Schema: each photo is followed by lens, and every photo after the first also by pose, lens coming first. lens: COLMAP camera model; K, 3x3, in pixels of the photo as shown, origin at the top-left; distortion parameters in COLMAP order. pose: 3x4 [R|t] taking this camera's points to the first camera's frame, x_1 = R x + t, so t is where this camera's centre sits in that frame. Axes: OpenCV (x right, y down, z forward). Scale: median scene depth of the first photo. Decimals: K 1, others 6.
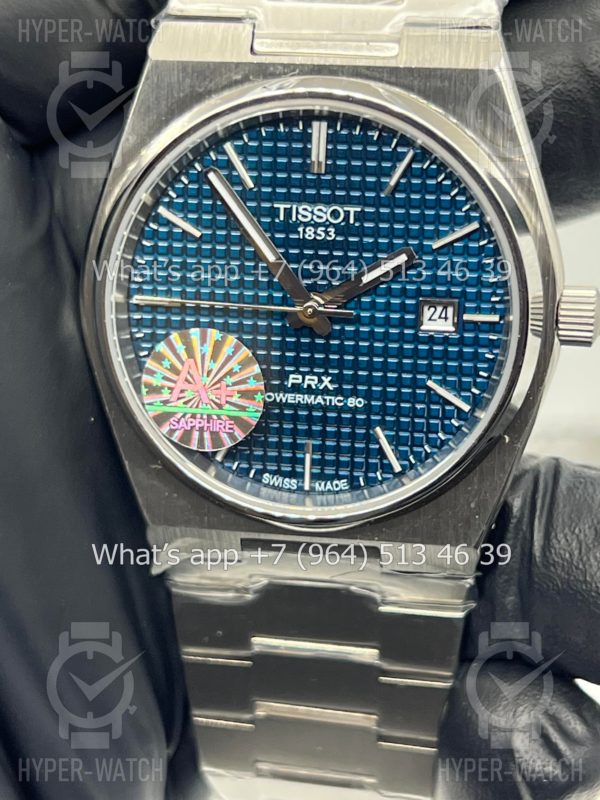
lens RADIAL K [[1833.7, 0, 300.0], [0, 1833.7, 400.0], [0, 0, 1]] dist [0.083866, 0.393552]
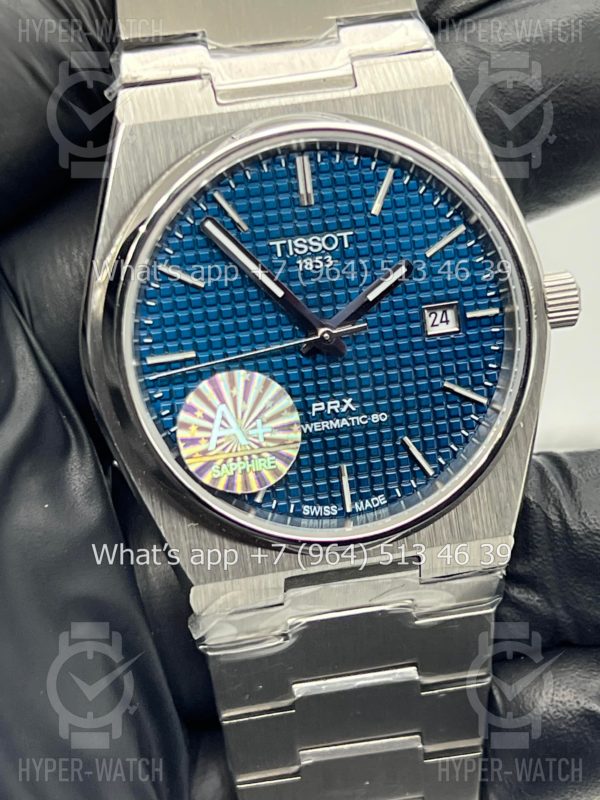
lens RADIAL K [[1833.7, 0, 300.0], [0, 1833.7, 400.0], [0, 0, 1]] dist [0.083866, 0.393552]
pose [[0.940033, -0.182370, 0.288234, -0.310071], [0.213501, 0.973640, -0.080265, 0.065510], [-0.265998, 0.136990, 0.954190, 0.023811]]
